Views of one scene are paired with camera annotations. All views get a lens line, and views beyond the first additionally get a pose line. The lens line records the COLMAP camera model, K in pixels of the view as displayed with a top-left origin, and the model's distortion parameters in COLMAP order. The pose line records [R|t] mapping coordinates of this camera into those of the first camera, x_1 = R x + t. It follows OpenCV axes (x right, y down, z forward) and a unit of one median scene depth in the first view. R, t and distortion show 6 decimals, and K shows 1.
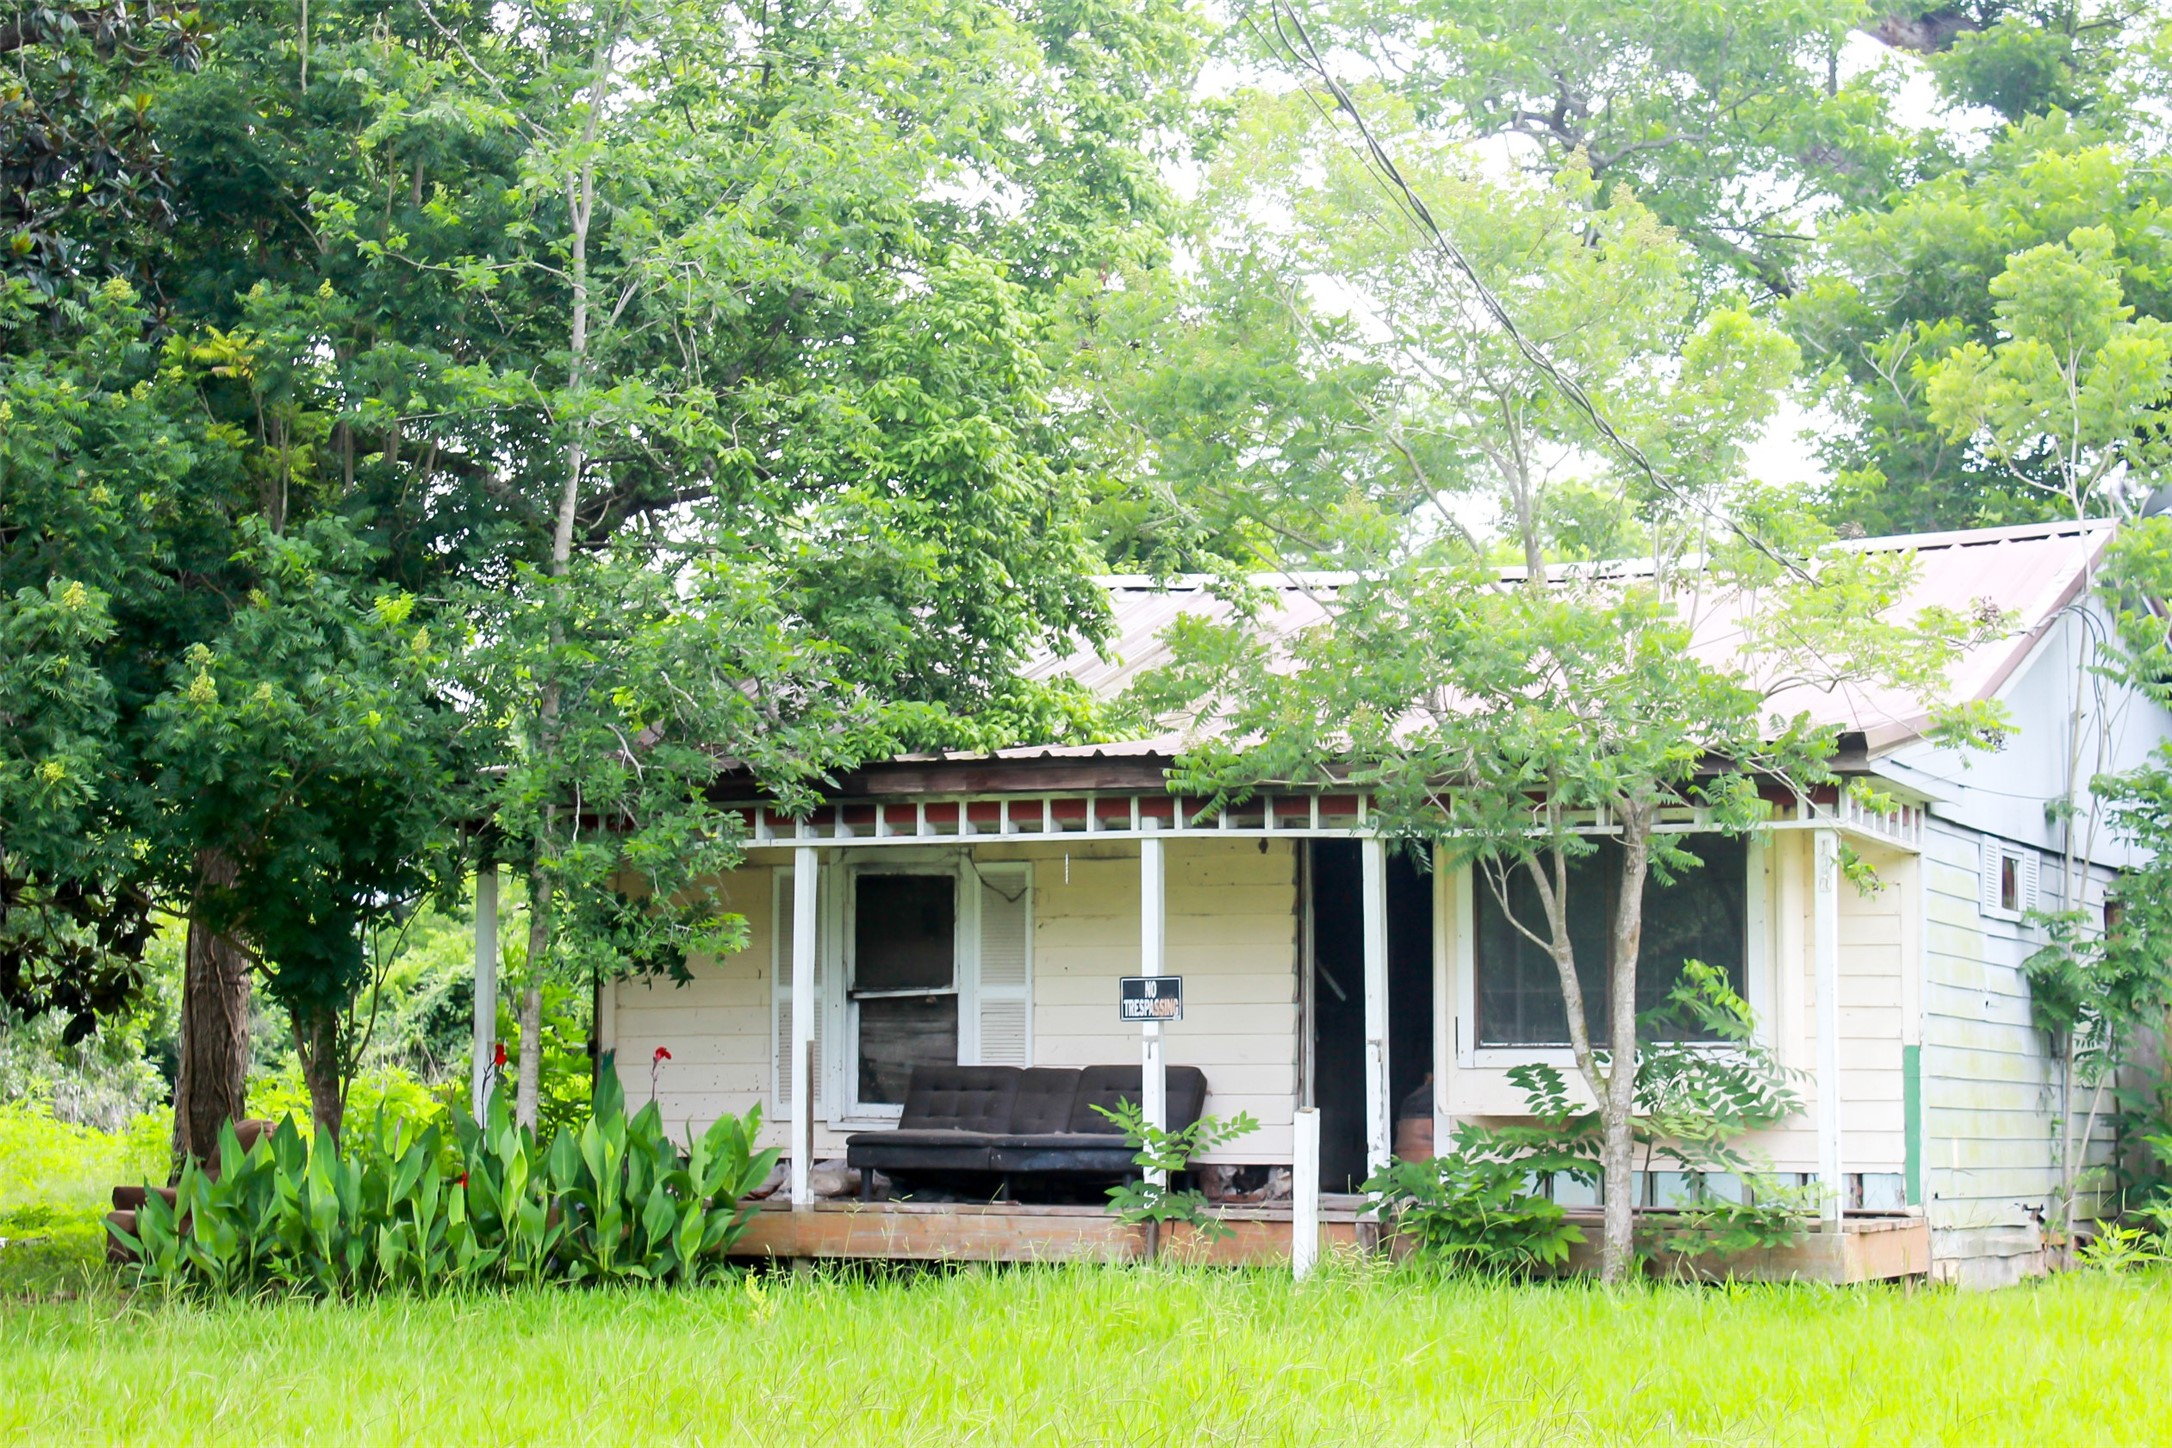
lens RADIAL K [[4168.9, 0, 1086.0], [0, 4168.9, 724.0], [0, 0, 1]] dist [-0.016185, -0.147295]
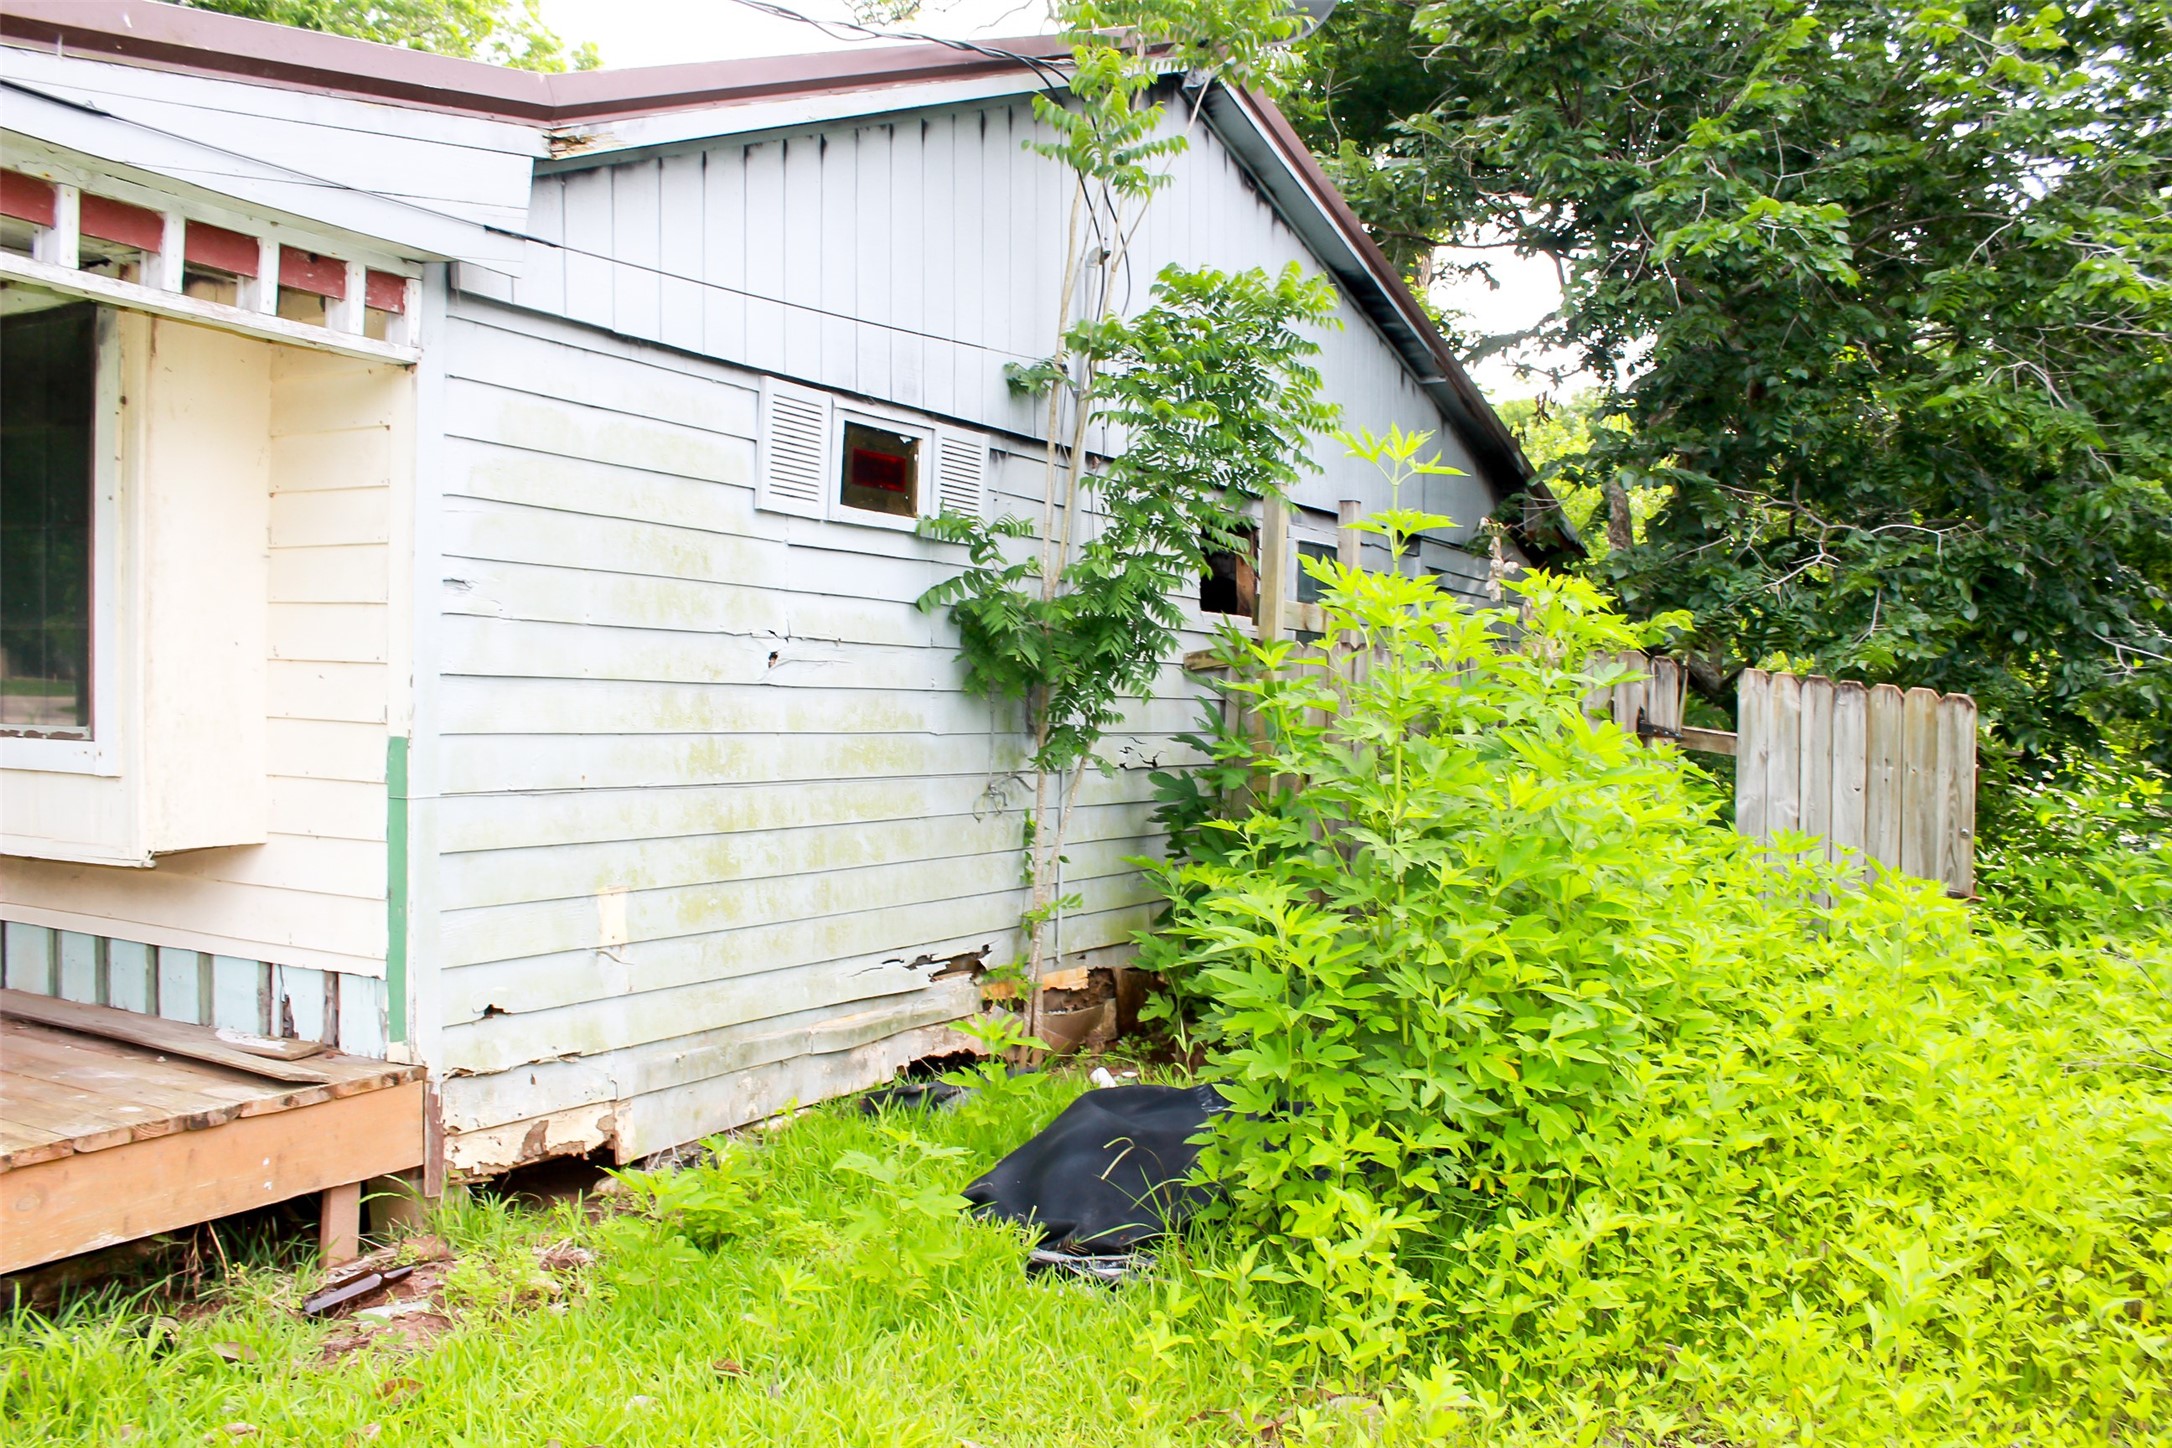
lens RADIAL K [[1795.8, 0, 1086.0], [0, 1795.8, 724.0], [0, 0, 1]] dist [-0.159497, 0.131825]
pose [[0.996143, 0.014212, -0.086587, 0.300860], [-0.004618, 0.993920, 0.110009, 0.050707], [0.087624, -0.109185, 0.990152, 0.785604]]
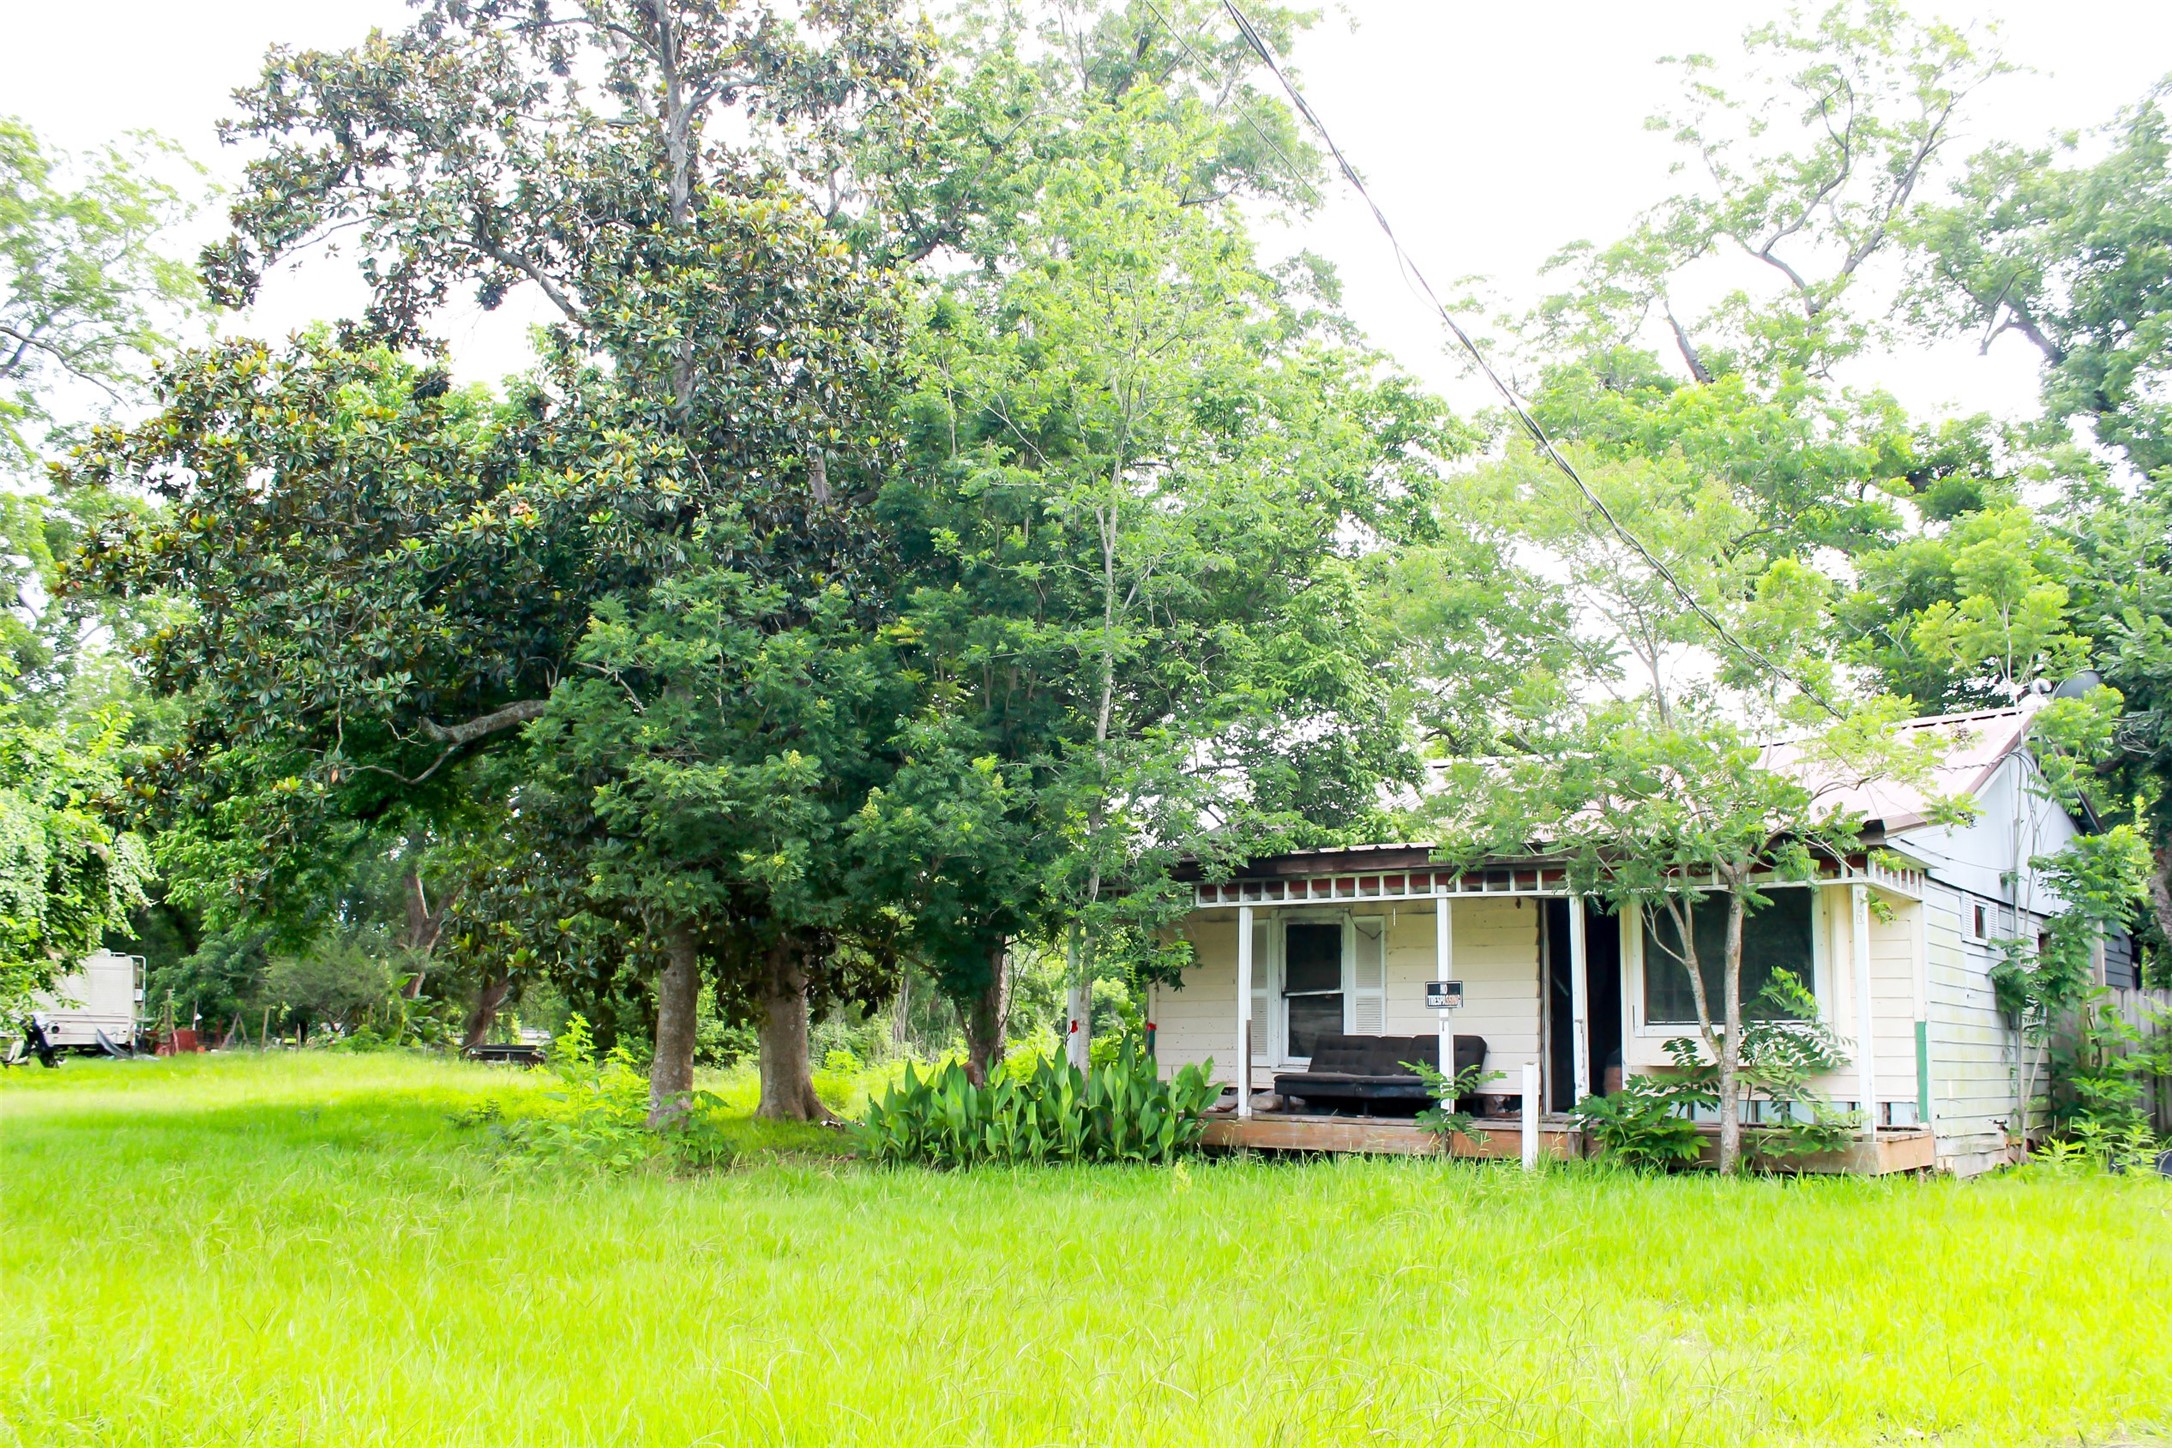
lens RADIAL K [[1922.5, 0, 1086.0], [0, 1922.5, 724.0], [0, 0, 1]] dist [-0.113609, 0.004003]
pose [[0.975156, -0.025513, -0.220045, 0.046891], [0.007635, 0.996626, -0.081720, 0.019525], [0.221388, 0.078010, 0.972061, 0.220029]]
